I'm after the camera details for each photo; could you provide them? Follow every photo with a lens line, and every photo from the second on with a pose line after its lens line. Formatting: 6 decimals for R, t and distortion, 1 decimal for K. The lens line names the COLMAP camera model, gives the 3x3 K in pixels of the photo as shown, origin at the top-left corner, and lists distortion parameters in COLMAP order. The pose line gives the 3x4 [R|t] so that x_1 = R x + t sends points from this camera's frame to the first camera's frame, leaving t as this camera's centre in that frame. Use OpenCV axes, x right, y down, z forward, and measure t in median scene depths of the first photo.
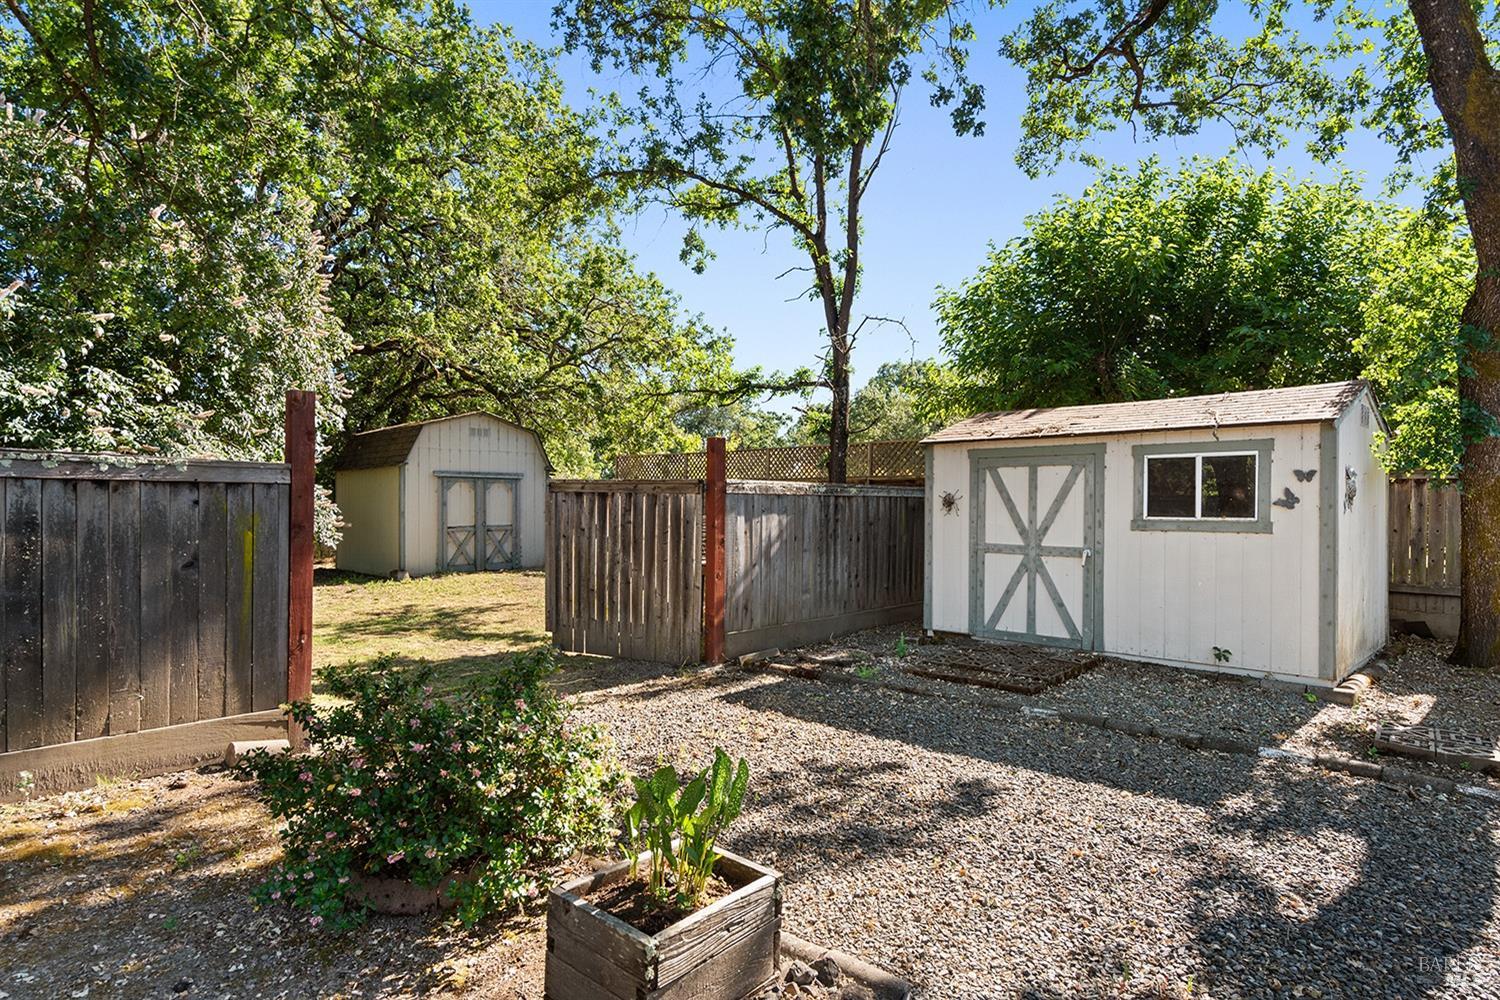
lens RADIAL K [[824.0, 0, 743.3], [0, 824.0, 487.7], [0, 0, 1]] dist [0.000960, 0.001440]
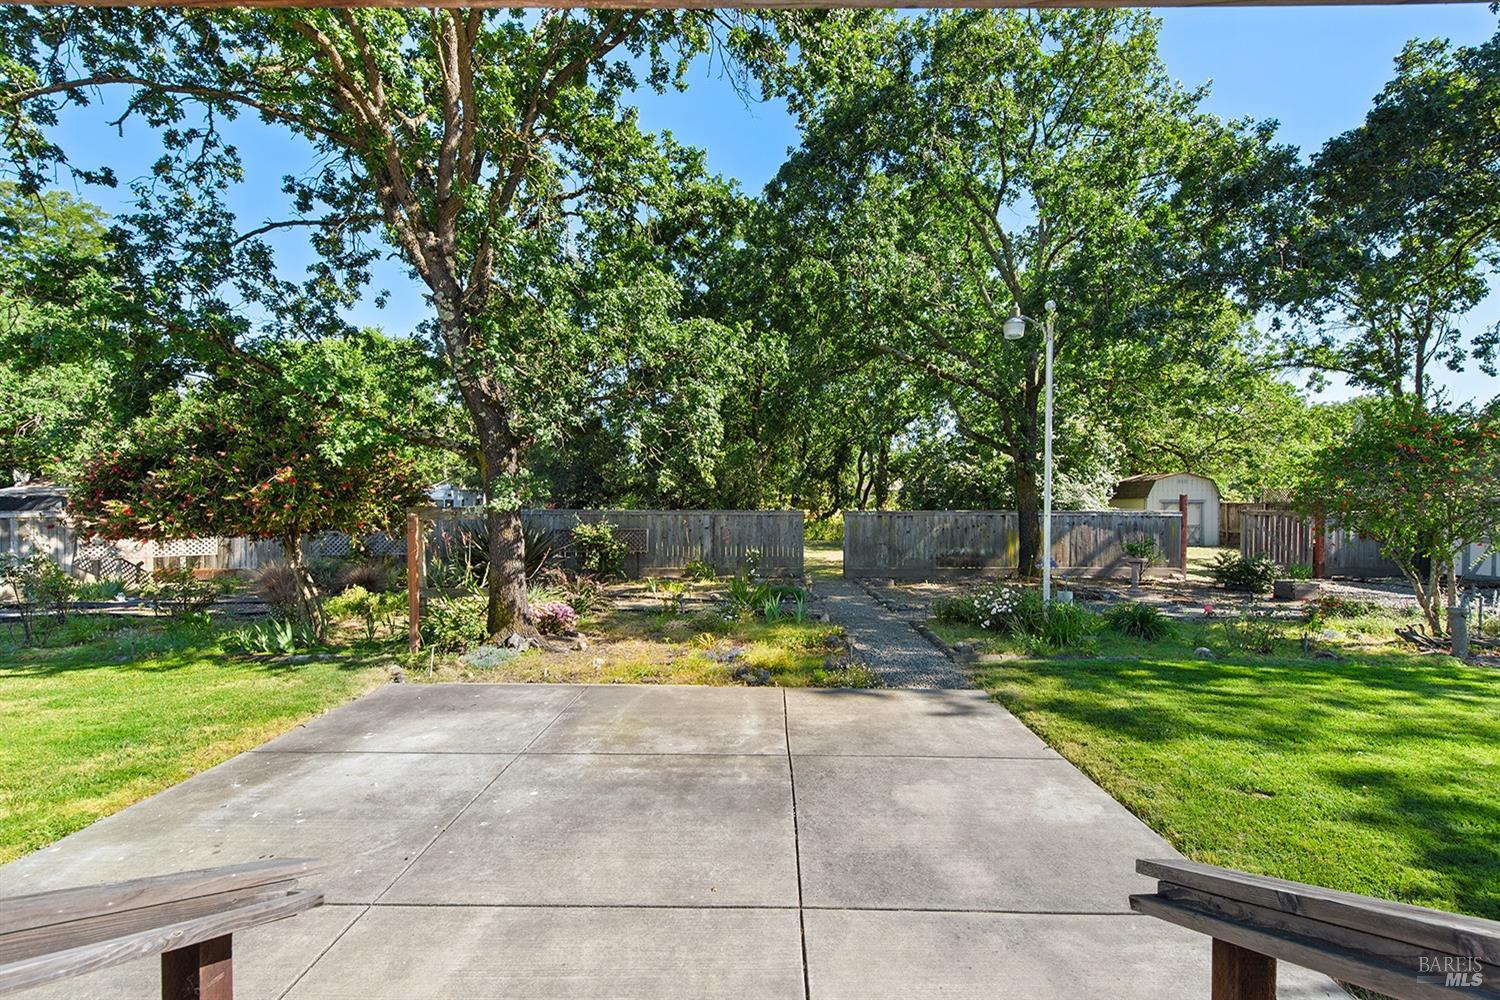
lens RADIAL K [[626.5, 0, 750.0], [0, 626.5, 500.0], [0, 0, 1]] dist [0.001805, 0.000504]
pose [[0.684487, 0.001049, -0.729024, 0.116210], [0.005144, 0.999967, 0.006268, -0.039144], [0.729007, -0.008041, 0.684459, -1.066043]]
